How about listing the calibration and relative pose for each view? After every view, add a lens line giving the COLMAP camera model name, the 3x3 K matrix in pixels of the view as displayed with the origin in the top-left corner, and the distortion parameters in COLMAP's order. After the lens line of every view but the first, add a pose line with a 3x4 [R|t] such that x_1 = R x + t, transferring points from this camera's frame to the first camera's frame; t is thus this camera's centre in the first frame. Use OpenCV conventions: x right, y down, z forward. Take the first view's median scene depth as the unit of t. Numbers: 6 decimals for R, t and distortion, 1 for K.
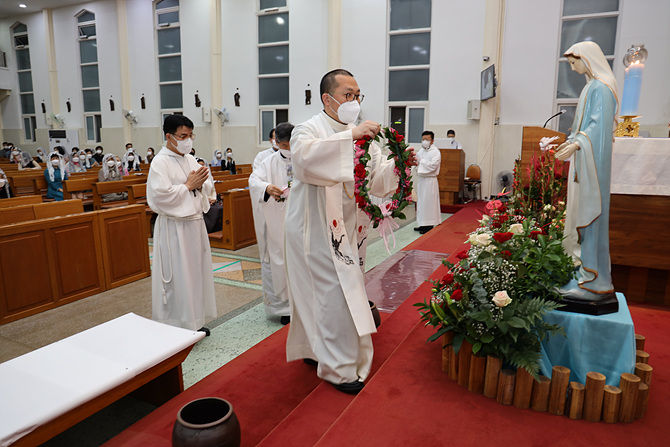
lens RADIAL K [[462.9, 0, 336.8], [0, 462.9, 224.4], [0, 0, 1]] dist [-0.062905, 0.025656]
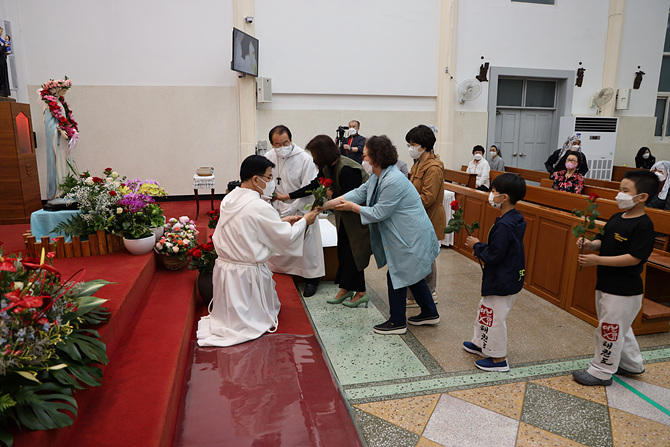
lens RADIAL K [[462.9, 0, 335.4], [0, 462.9, 226.6], [0, 0, 1]] dist [-0.062905, 0.025656]
pose [[-0.764788, 0.131507, -0.630718, 0.385420], [-0.134516, 0.924781, 0.355930, -0.275990], [0.630083, 0.357053, -0.689571, 1.410339]]
